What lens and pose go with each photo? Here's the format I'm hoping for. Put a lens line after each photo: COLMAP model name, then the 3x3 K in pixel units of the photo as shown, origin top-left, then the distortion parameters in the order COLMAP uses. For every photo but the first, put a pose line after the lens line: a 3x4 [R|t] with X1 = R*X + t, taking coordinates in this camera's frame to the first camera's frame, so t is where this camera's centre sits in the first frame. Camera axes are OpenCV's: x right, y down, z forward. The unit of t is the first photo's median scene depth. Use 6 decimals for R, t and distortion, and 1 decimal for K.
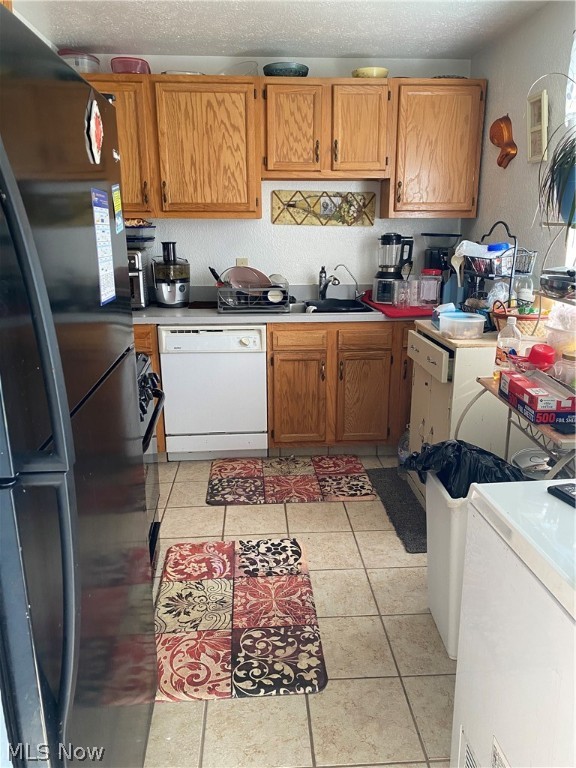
lens RADIAL K [[587.5, 0, 290.0], [0, 587.5, 384.3], [0, 0, 1]] dist [0.009501, -0.009558]
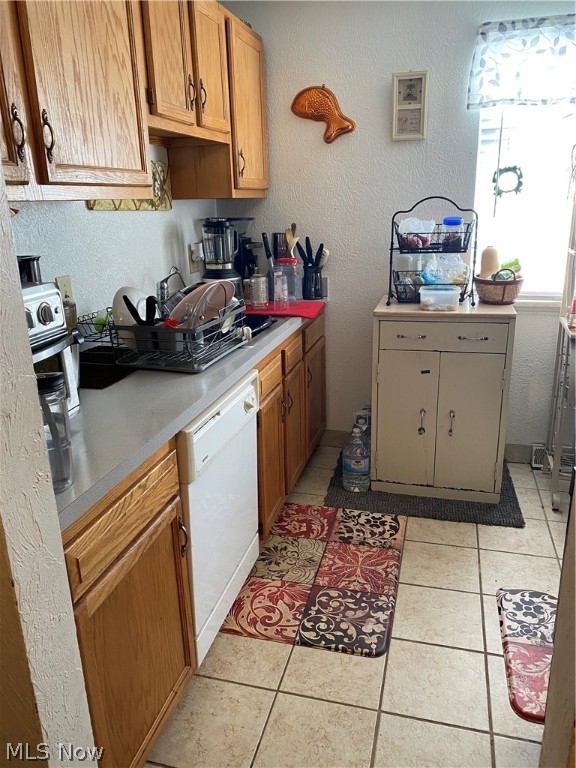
lens RADIAL K [[587.5, 0, 289.4], [0, 587.5, 381.3], [0, 0, 1]] dist [0.009501, -0.009558]
pose [[0.315833, -0.286783, 0.904436, -0.595460], [0.273071, 0.940370, 0.202820, -0.204942], [-0.908670, 0.182918, 0.375312, 0.731154]]
